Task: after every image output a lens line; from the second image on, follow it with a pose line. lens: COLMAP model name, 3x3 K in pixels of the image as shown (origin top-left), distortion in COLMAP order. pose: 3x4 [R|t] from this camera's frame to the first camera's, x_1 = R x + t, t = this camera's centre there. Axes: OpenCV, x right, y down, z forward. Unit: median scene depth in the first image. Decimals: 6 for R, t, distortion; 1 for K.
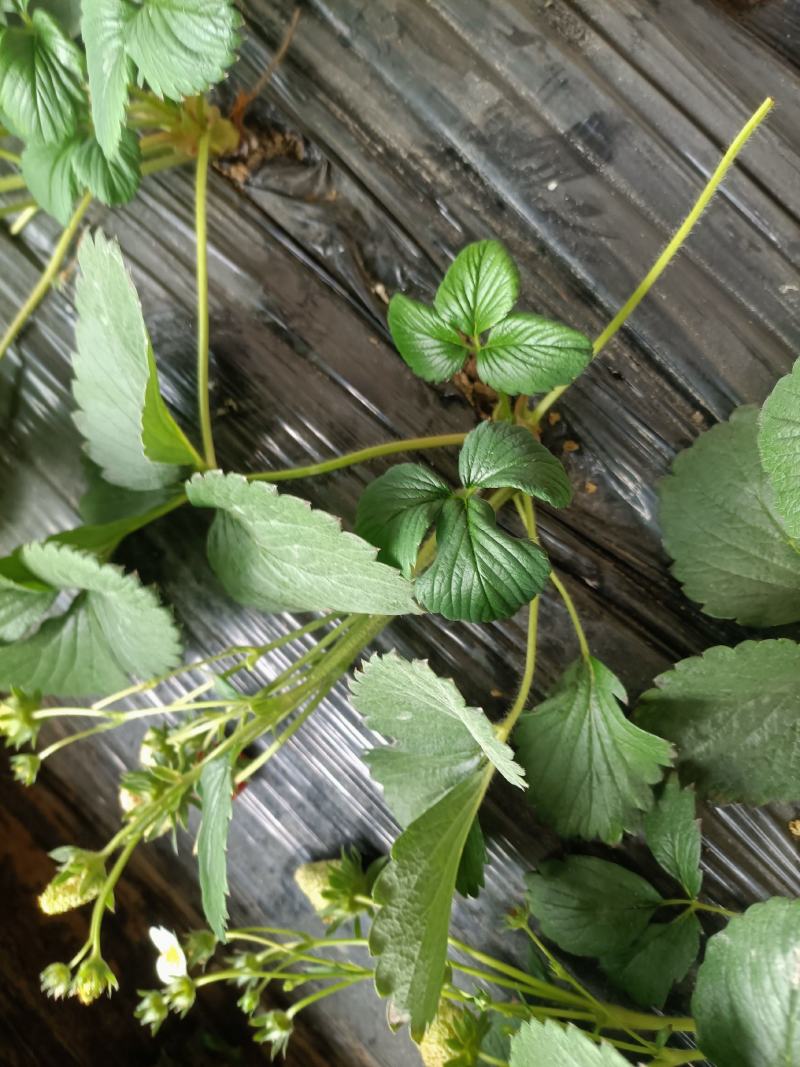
lens RADIAL K [[799.9, 0, 400.0], [0, 799.9, 533.5], [0, 0, 1]] dist [0.025938, -0.034842]
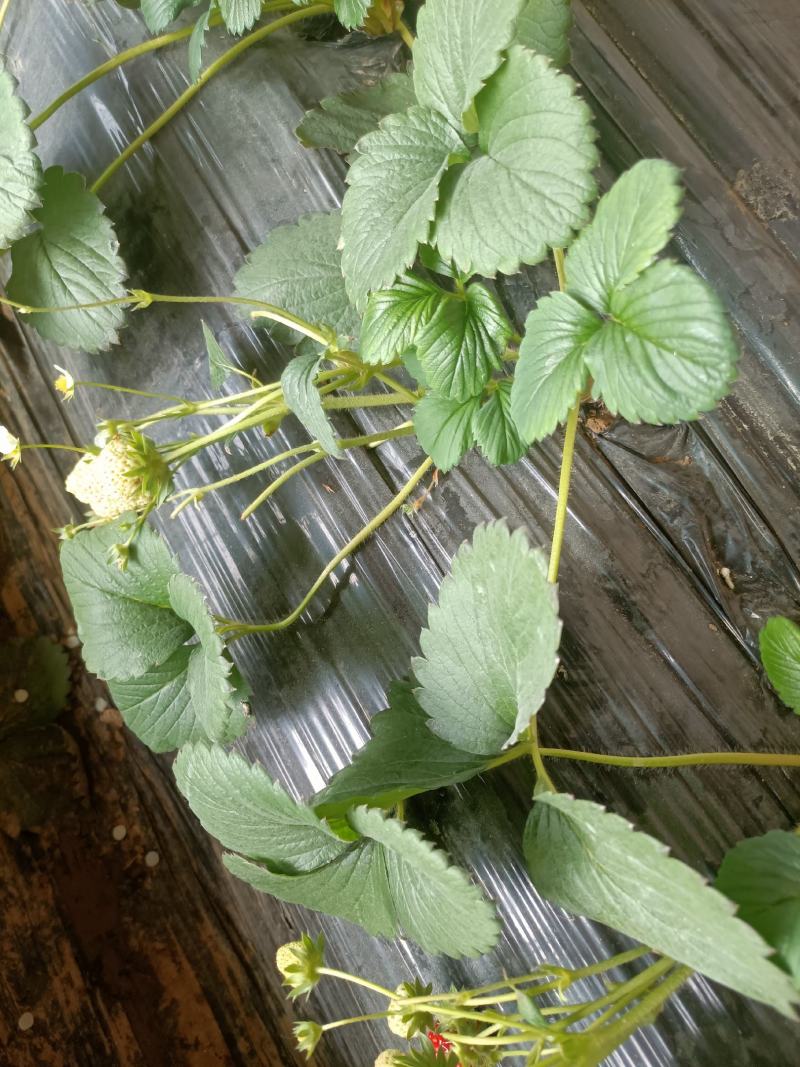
lens RADIAL K [[789.4, 0, 400.0], [0, 789.4, 533.5], [0, 0, 1]] dist [0.048460, -0.058979]
pose [[0.968936, 0.200334, -0.145015, -0.285217], [-0.214156, 0.972932, -0.086831, -0.191842], [0.123695, 0.115189, 0.985612, 0.012425]]
